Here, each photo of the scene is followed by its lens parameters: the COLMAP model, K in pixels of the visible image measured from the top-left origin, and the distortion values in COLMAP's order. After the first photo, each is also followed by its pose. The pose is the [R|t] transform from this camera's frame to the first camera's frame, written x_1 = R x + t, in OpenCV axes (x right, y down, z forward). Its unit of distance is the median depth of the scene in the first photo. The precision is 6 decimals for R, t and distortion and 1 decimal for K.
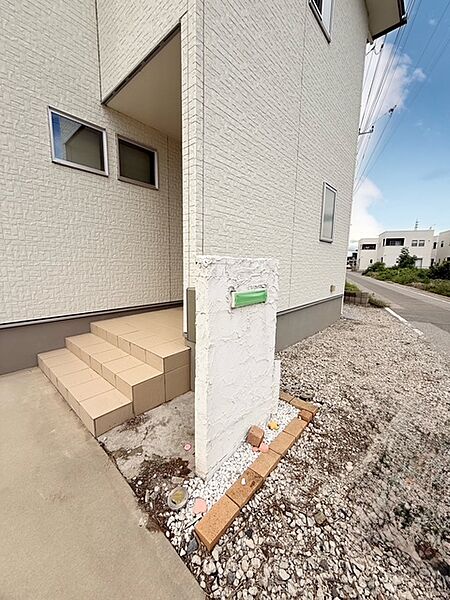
lens RADIAL K [[240.1, 0, 224.2], [0, 240.1, 298.0], [0, 0, 1]] dist [-0.001308, 0.000449]
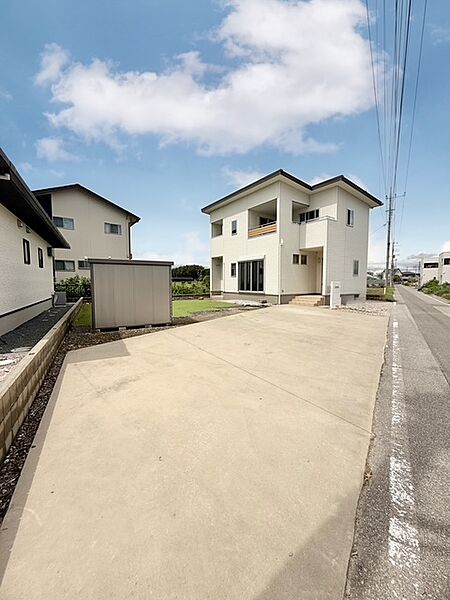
lens RADIAL K [[240.1, 0, 224.2], [0, 240.1, 298.0], [0, 0, 1]] dist [-0.001308, 0.000449]
pose [[0.973799, -0.001106, -0.227409, -0.818024], [-0.017524, 0.996650, -0.079886, 0.512595], [0.226736, 0.081778, 0.970517, -3.620336]]
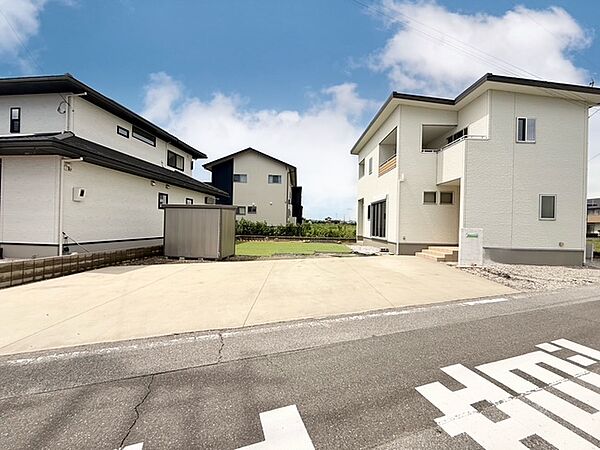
lens RADIAL K [[238.8, 0, 297.9], [0, 238.8, 224.7], [0, 0, 1]] dist [-0.001071, -0.000030]
pose [[0.668661, 0.000088, -0.743568, 0.708599], [-0.122381, 0.986376, -0.109935, 0.393616], [0.733428, 0.164508, 0.659561, -2.598655]]
